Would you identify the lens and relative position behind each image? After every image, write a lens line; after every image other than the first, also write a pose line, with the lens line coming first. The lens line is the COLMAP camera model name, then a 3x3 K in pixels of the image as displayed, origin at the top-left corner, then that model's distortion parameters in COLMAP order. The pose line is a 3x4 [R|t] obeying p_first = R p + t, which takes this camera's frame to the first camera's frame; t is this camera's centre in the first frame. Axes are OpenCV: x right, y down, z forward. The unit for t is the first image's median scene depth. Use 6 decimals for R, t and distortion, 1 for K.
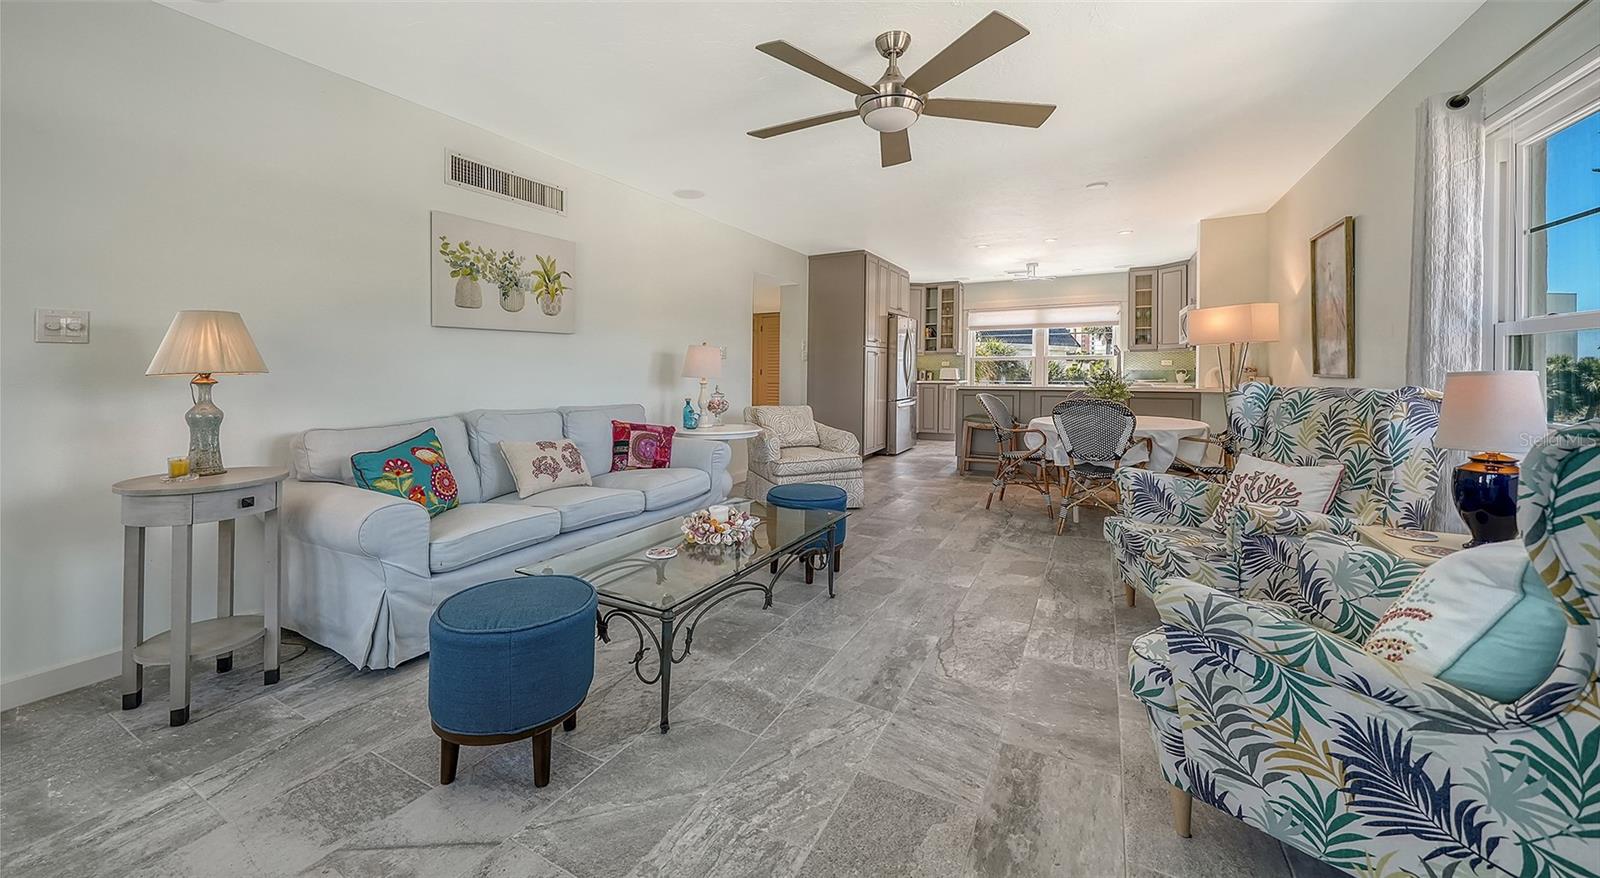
lens RADIAL K [[586.5, 0, 754.0], [0, 586.5, 366.9], [0, 0, 1]] dist [0.019002, 0.000039]
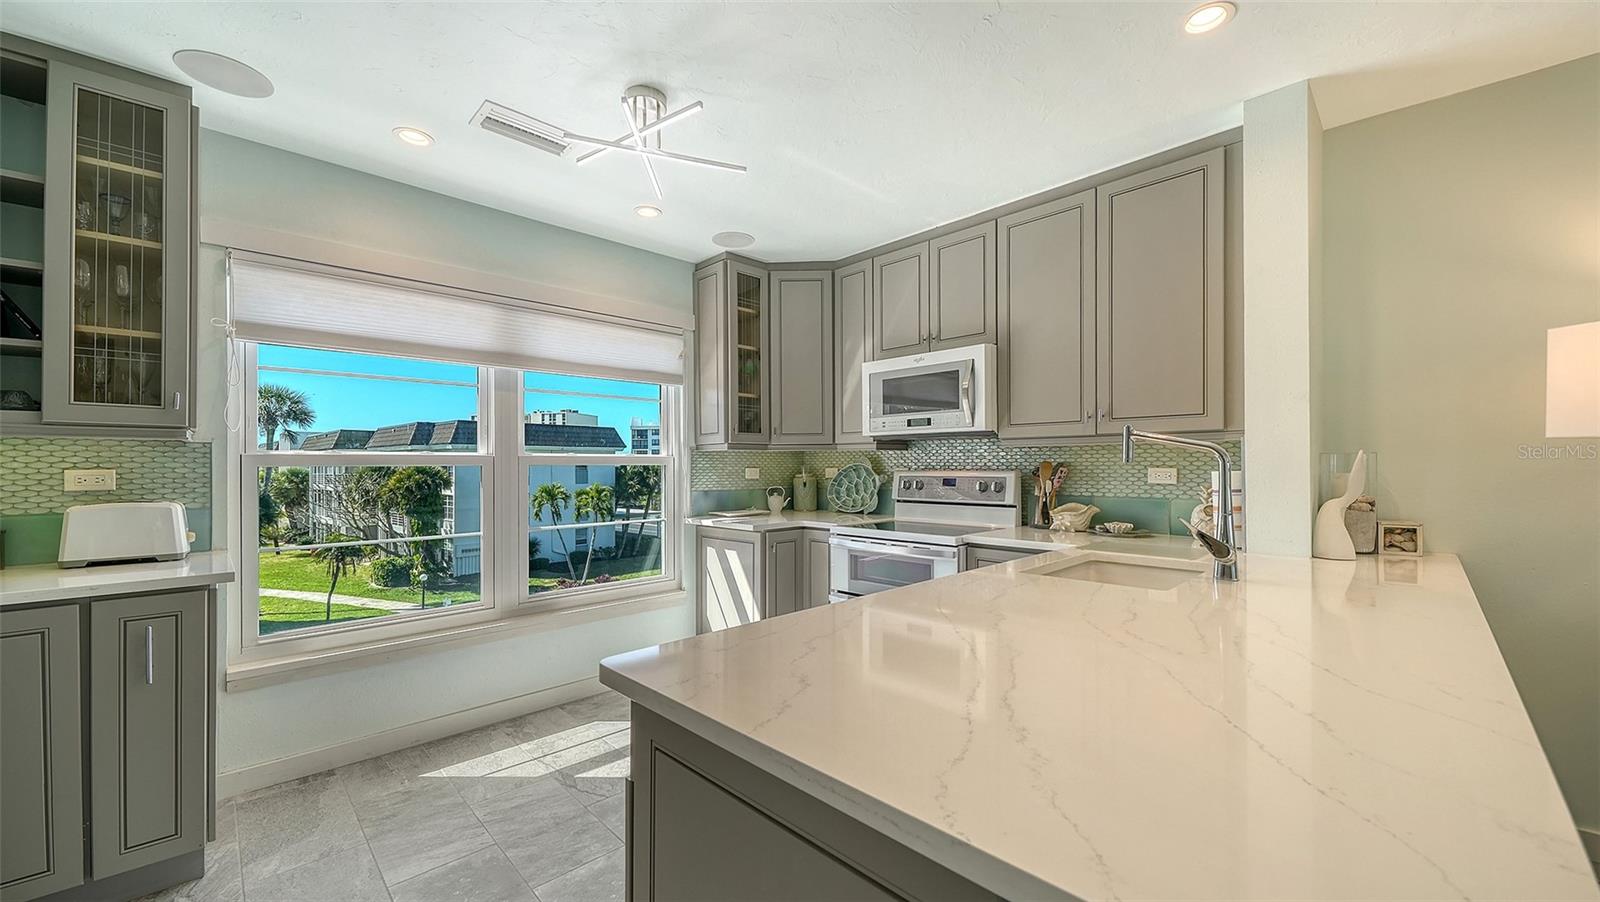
lens RADIAL K [[609.9, 0, 767.1], [0, 609.9, 465.2], [0, 0, 1]] dist [0.011563, -0.005394]
pose [[0.270541, 0.001075, 0.962708, 0.203350], [-0.001102, 0.999999, -0.000807, -0.012239], [-0.962708, -0.000842, 0.270541, 0.788976]]
